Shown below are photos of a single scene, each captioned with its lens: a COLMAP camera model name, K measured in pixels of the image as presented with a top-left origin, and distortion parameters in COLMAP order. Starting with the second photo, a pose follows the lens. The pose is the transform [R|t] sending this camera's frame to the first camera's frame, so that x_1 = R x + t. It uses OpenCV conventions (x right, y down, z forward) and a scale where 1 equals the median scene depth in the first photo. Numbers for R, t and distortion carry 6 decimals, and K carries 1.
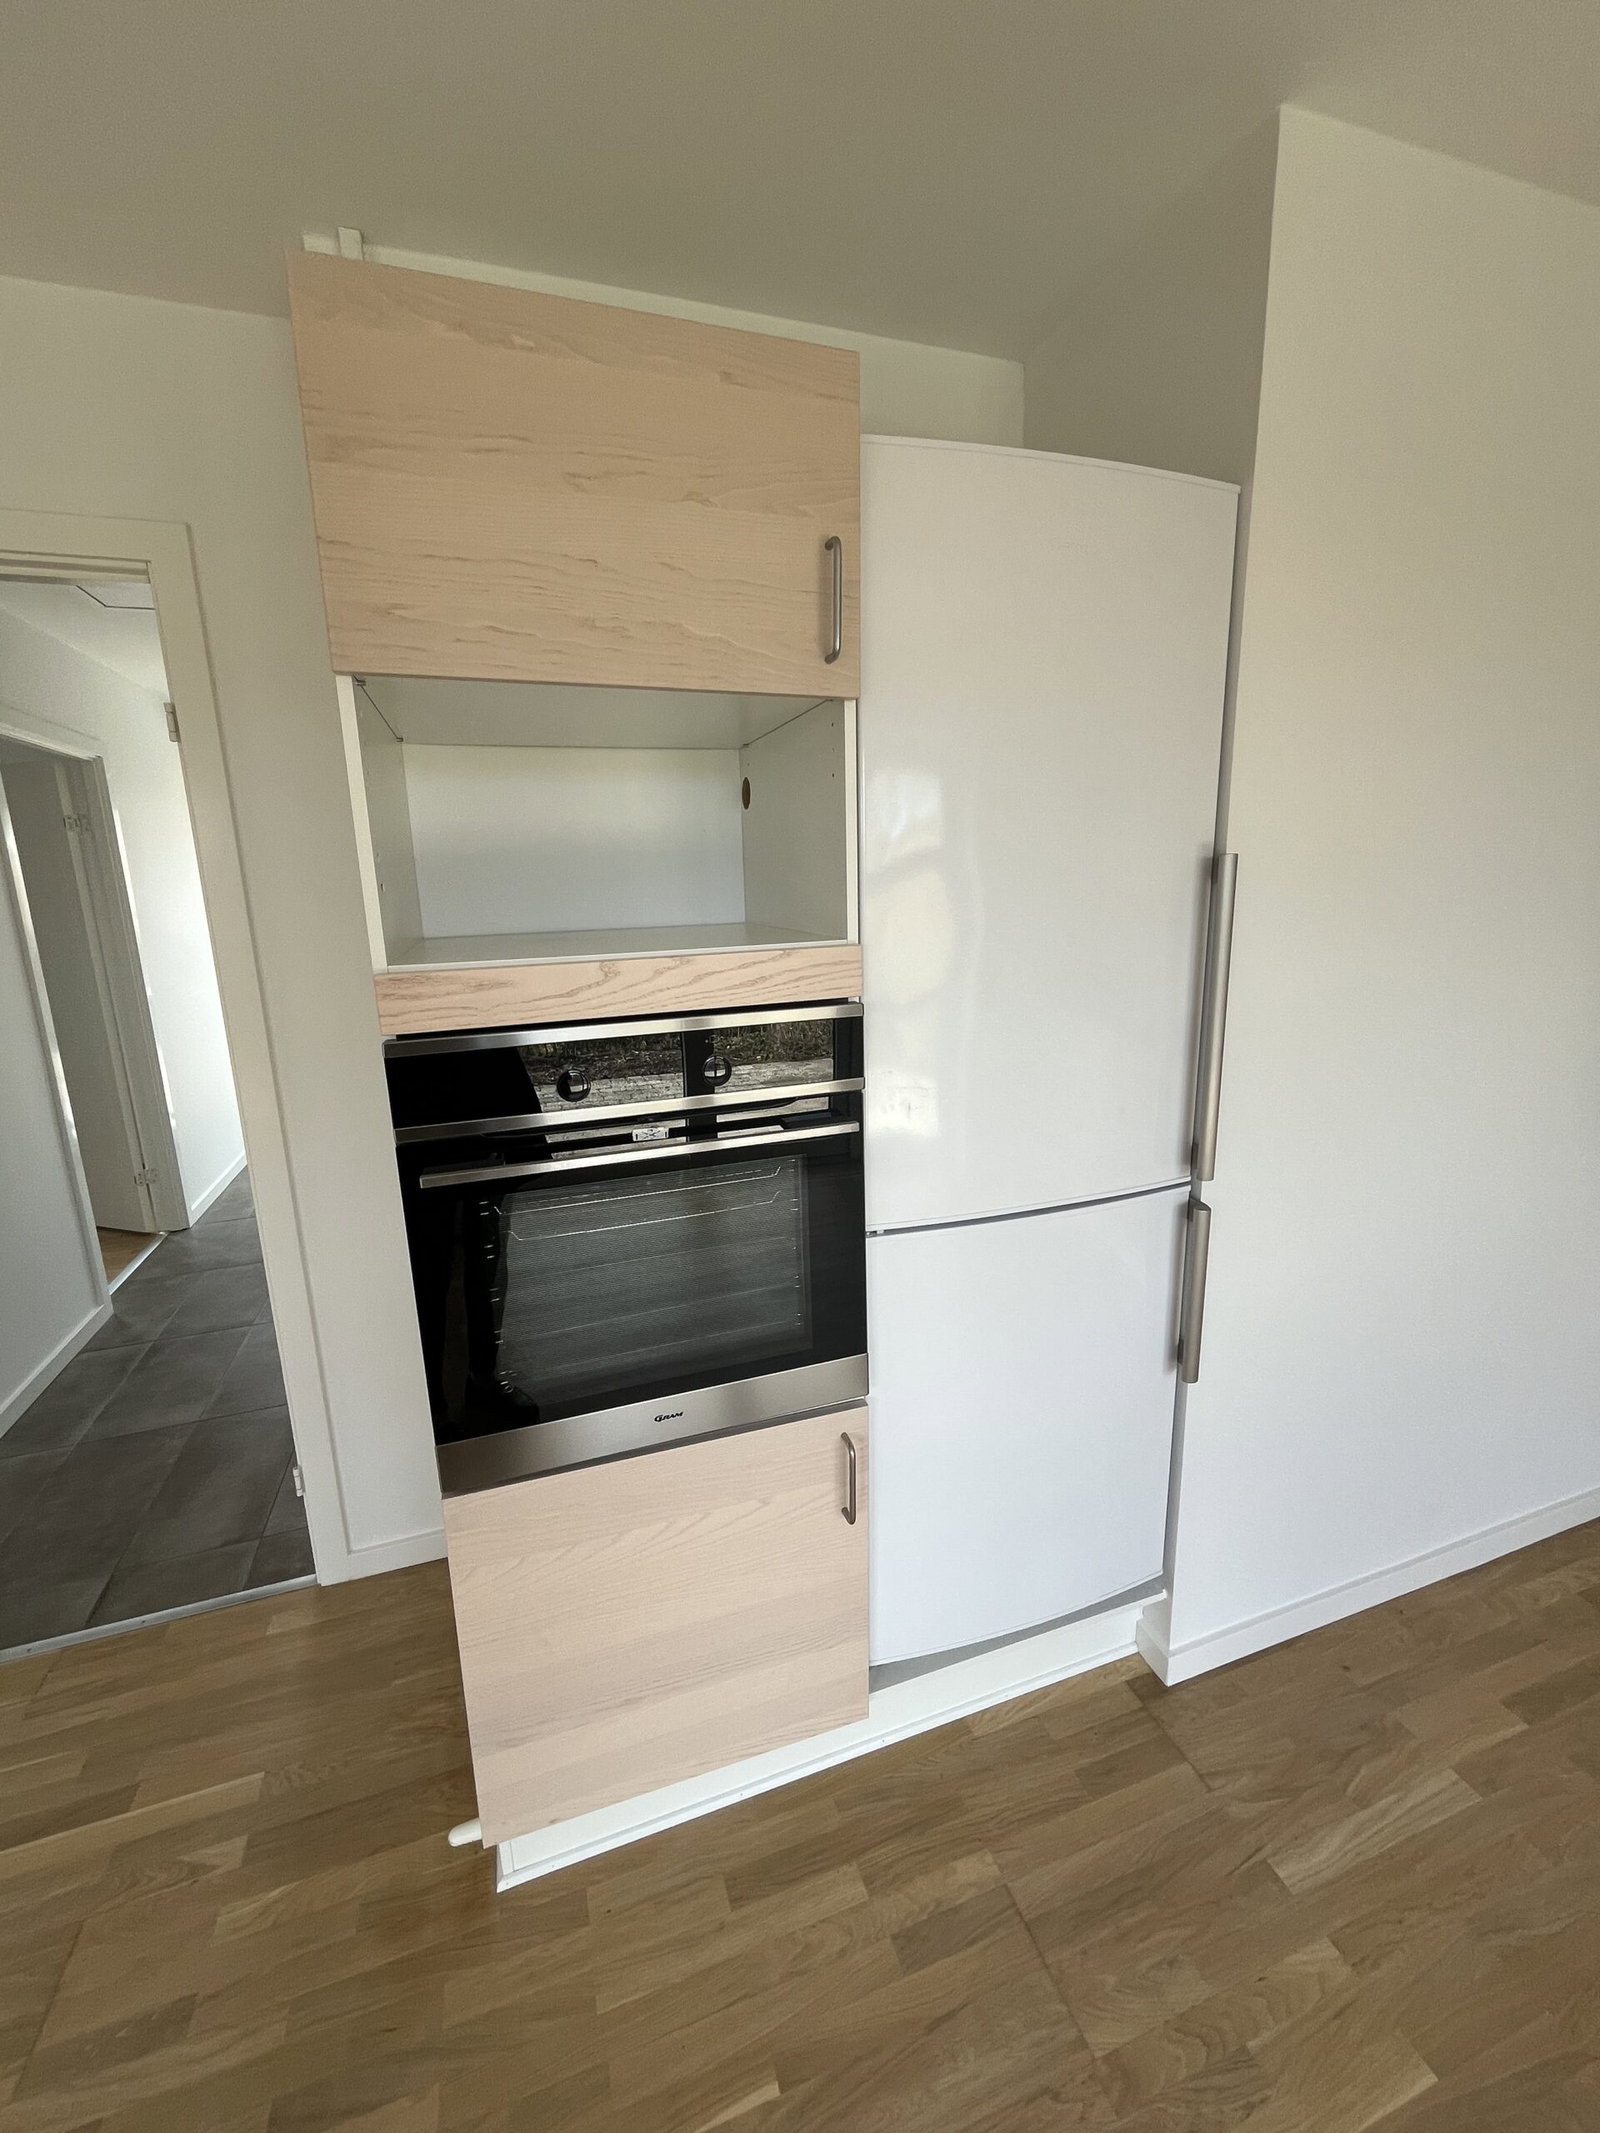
lens RADIAL K [[869.1, 0, 802.0], [0, 869.1, 1058.6], [0, 0, 1]] dist [-0.002935, 0.000045]
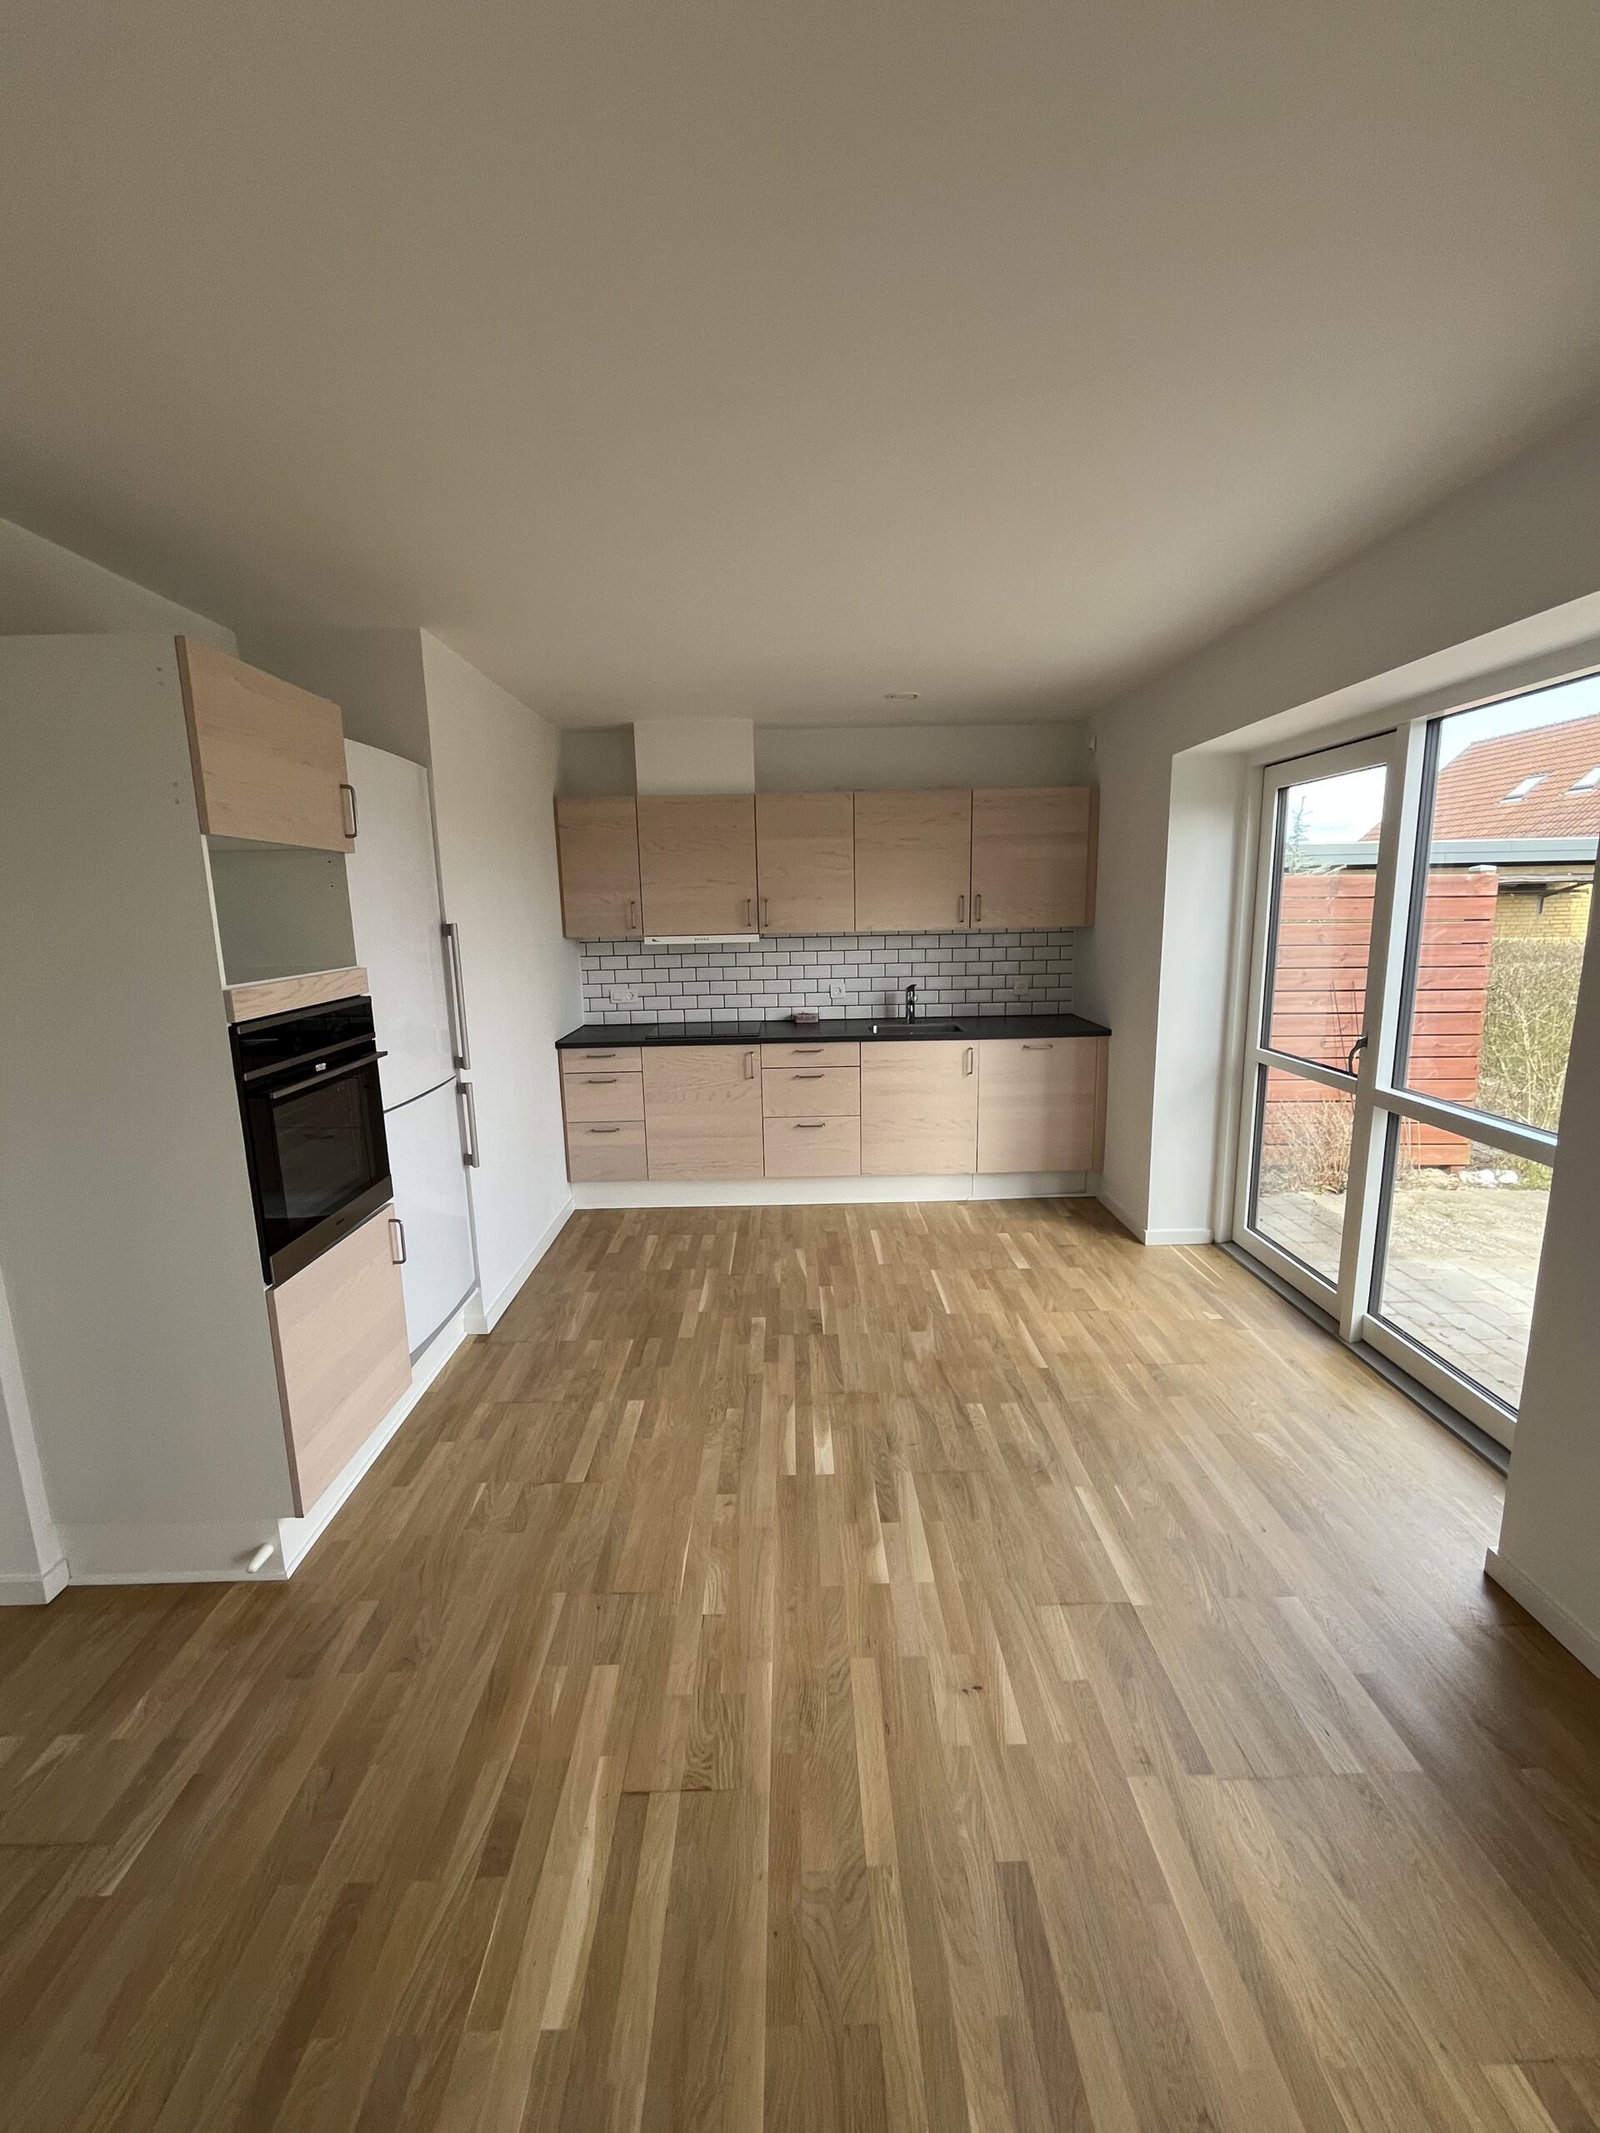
lens RADIAL K [[869.1, 0, 797.1], [0, 869.1, 1068.4], [0, 0, 1]] dist [-0.002935, 0.000045]
pose [[0.315147, -0.157841, 0.935825, -1.395890], [0.210783, 0.973085, 0.093143, 0.111488], [-0.925339, 0.167903, 0.339935, -0.545640]]
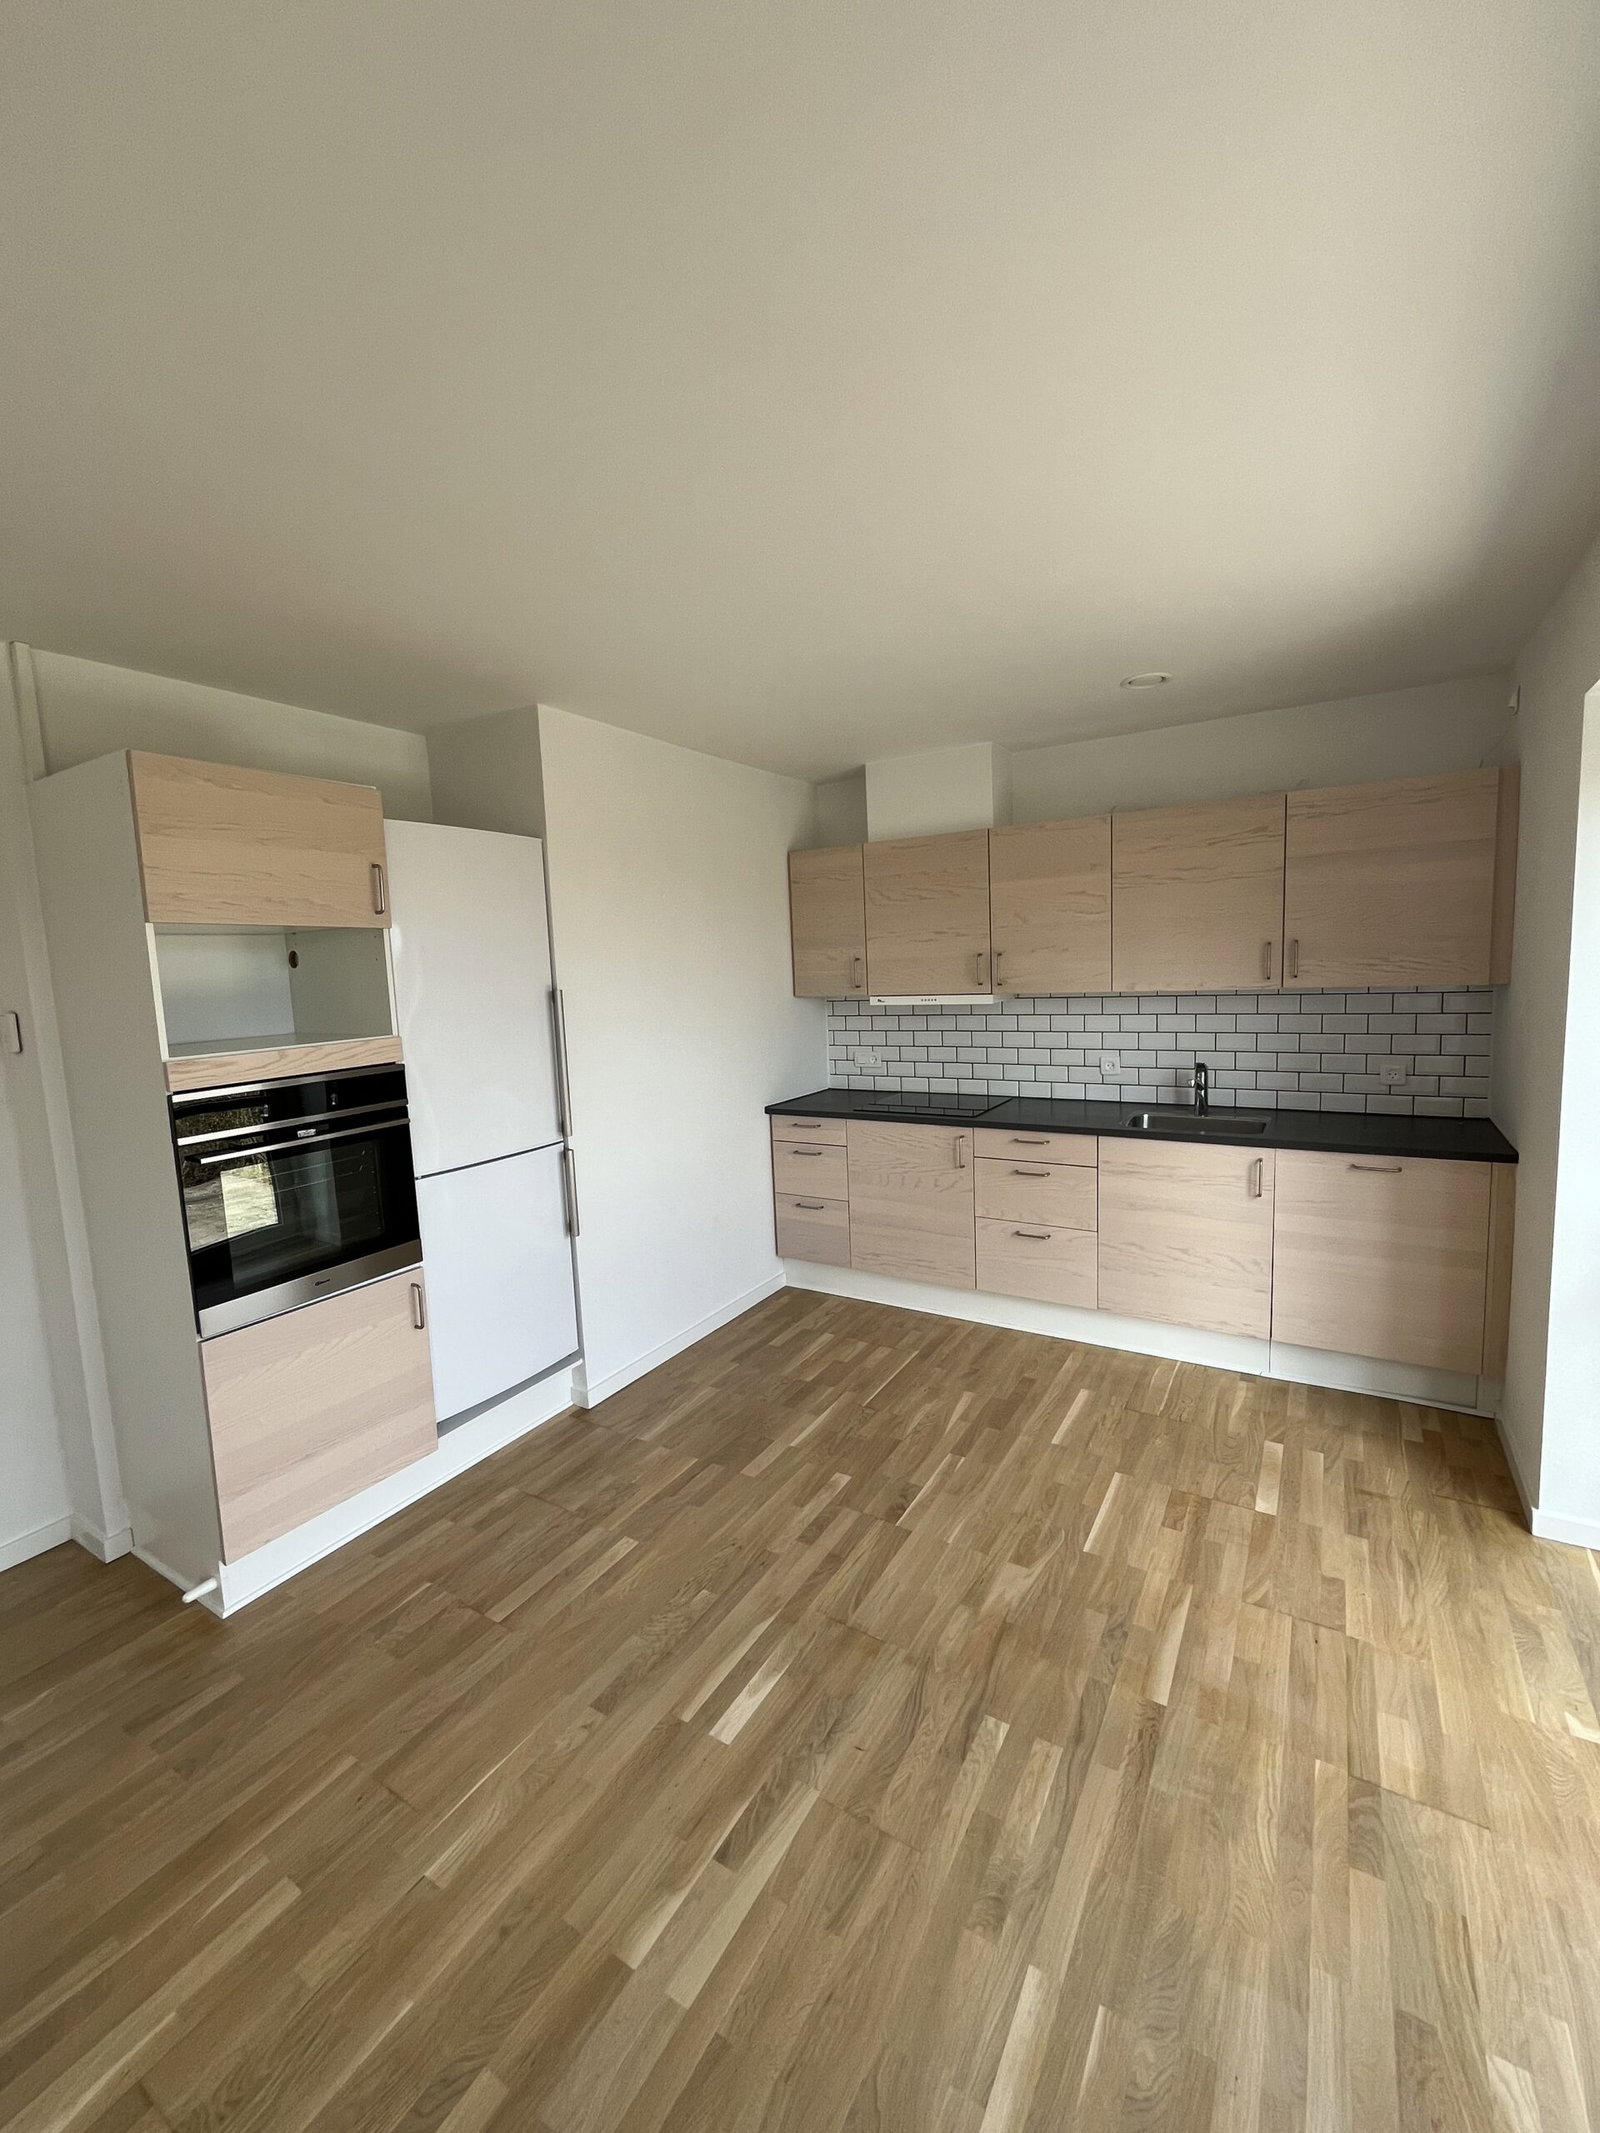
lens RADIAL K [[869.1, 0, 799.3], [0, 869.1, 1064.3], [0, 0, 1]] dist [-0.002935, 0.000045]
pose [[0.773826, -0.077719, 0.628612, -0.462061], [0.152079, 0.986210, -0.065279, 0.199441], [-0.614870, 0.146113, 0.774975, -1.112319]]
